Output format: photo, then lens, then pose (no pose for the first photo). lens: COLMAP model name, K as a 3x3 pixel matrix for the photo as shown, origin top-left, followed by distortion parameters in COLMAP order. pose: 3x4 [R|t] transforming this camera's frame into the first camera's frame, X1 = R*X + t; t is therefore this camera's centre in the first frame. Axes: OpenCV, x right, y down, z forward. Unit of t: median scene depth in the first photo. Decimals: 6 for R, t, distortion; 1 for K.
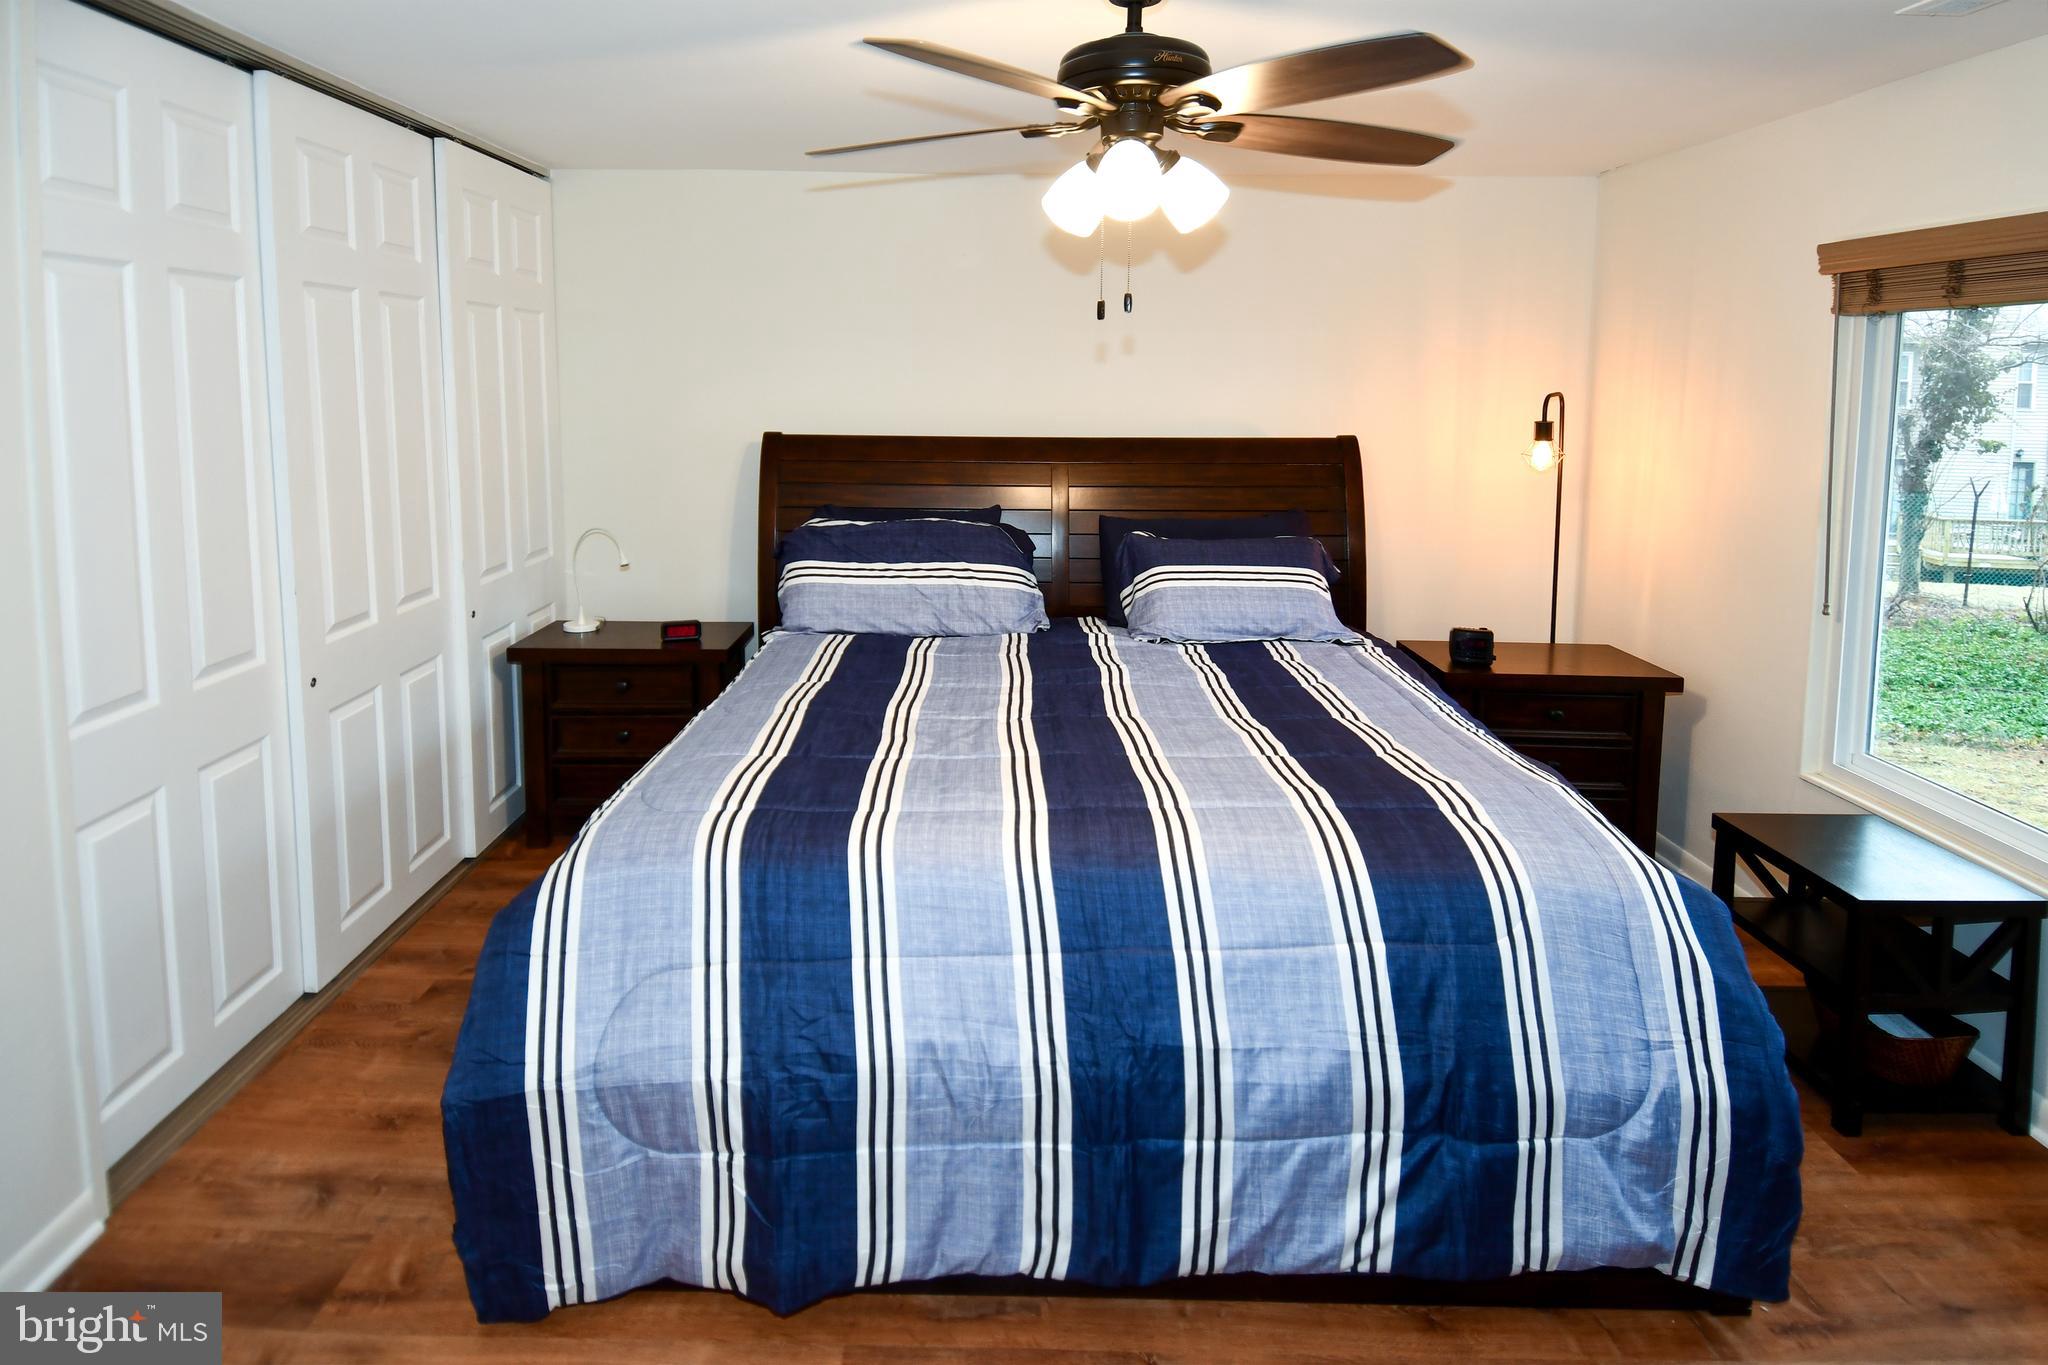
lens RADIAL K [[1139.6, 0, 965.8], [0, 1139.6, 479.7], [0, 0, 1]] dist [0.018256, 0.000895]
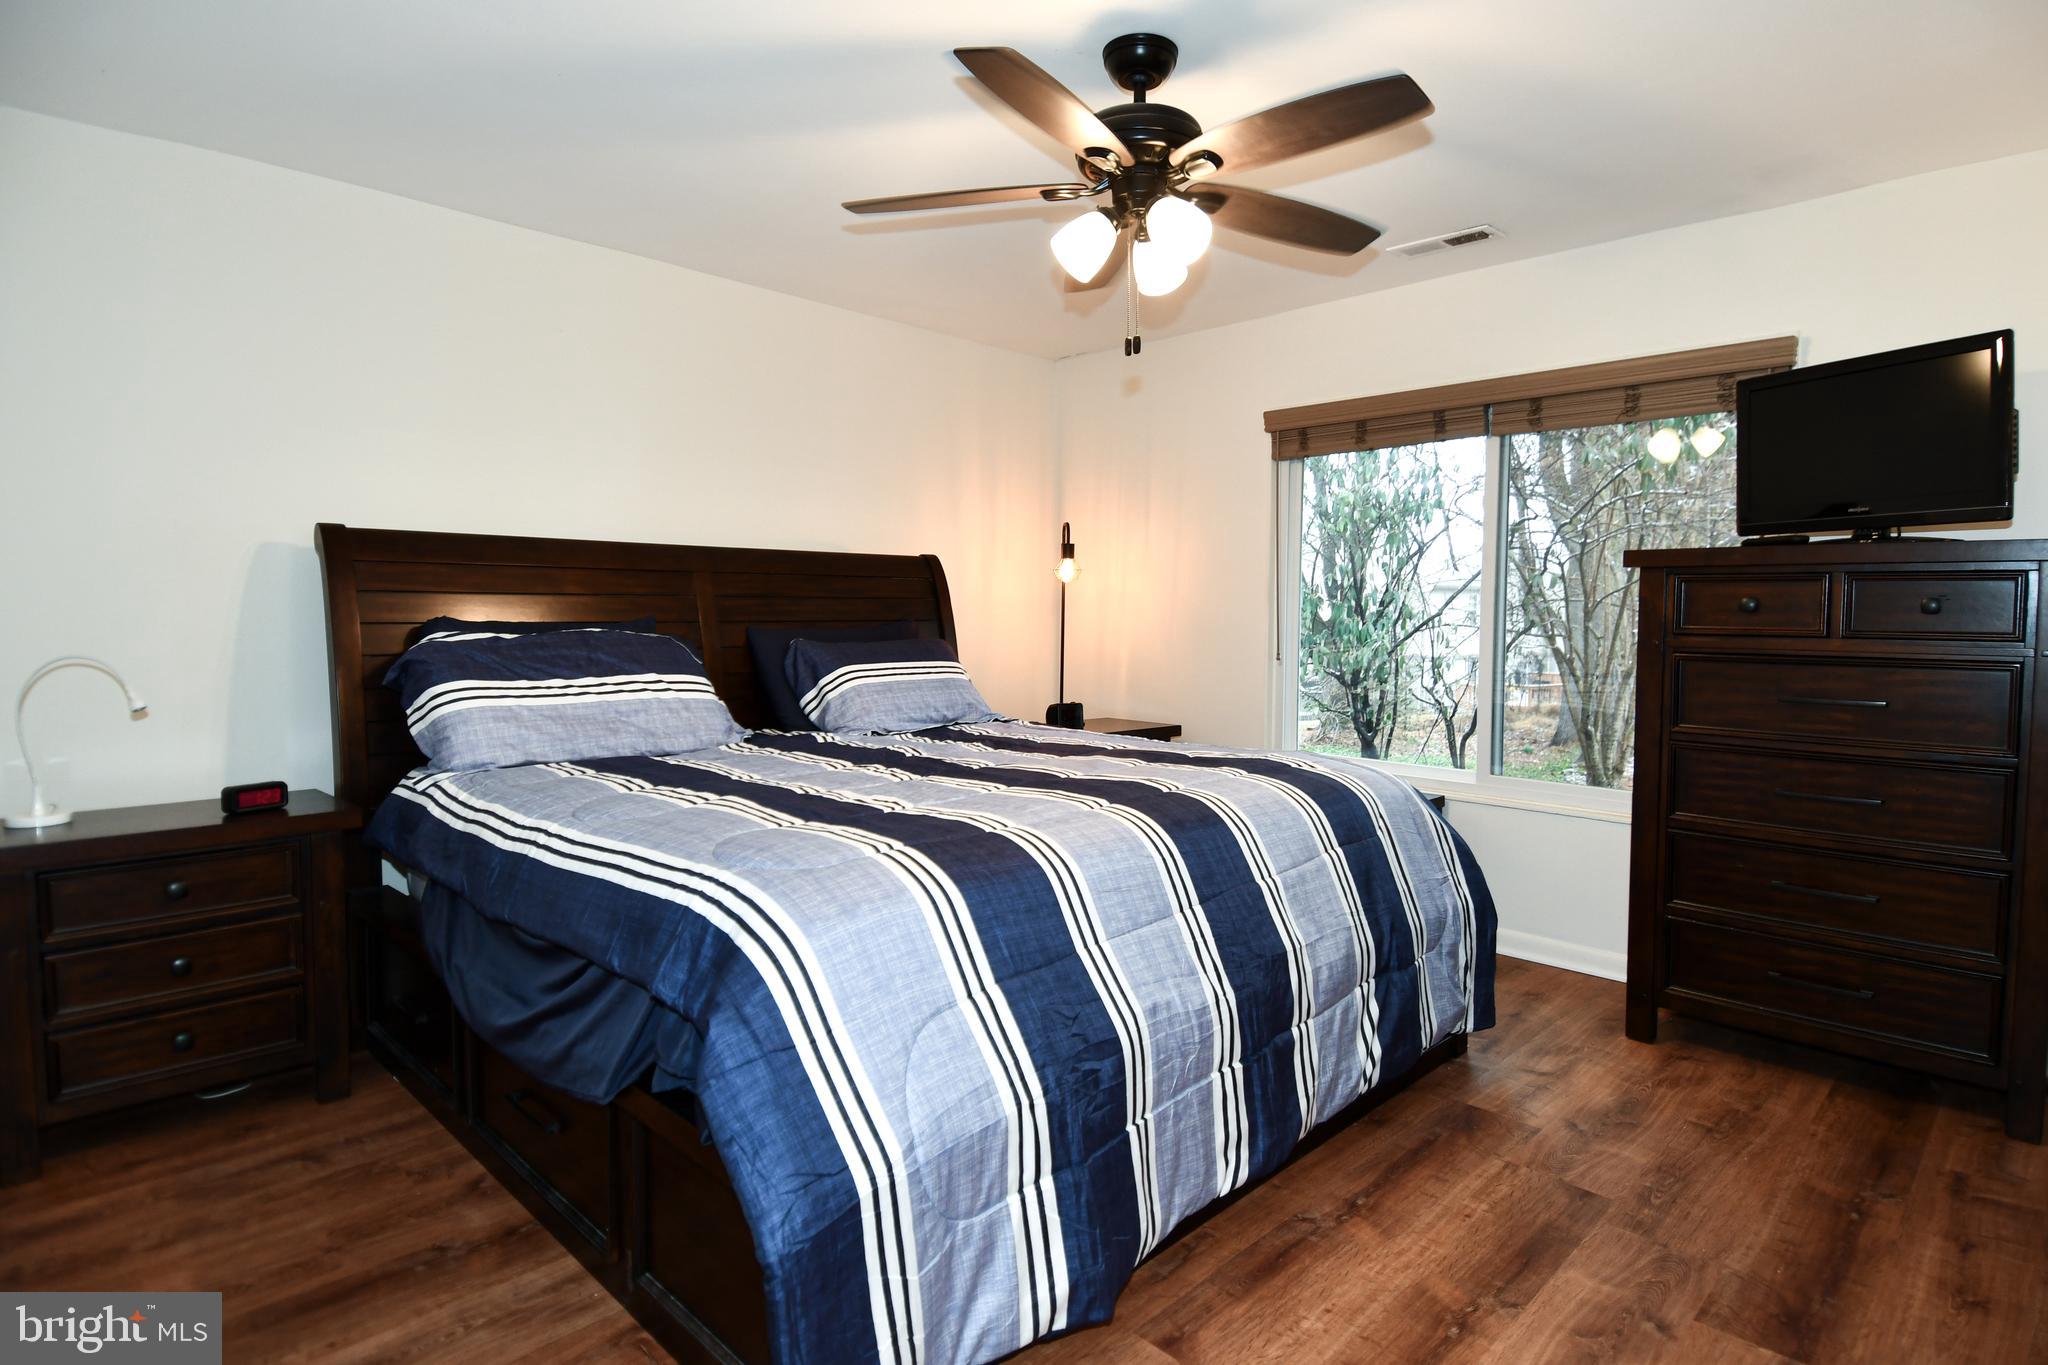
lens RADIAL K [[1119.3, 0, 1113.4], [0, 1119.3, 639.4], [0, 0, 1]] dist [0.046785, -0.050765]
pose [[0.661807, -0.032129, 0.748986, -0.599928], [0.071751, 0.997209, -0.020623, 0.129687], [-0.746233, 0.067389, 0.662265, 0.239505]]
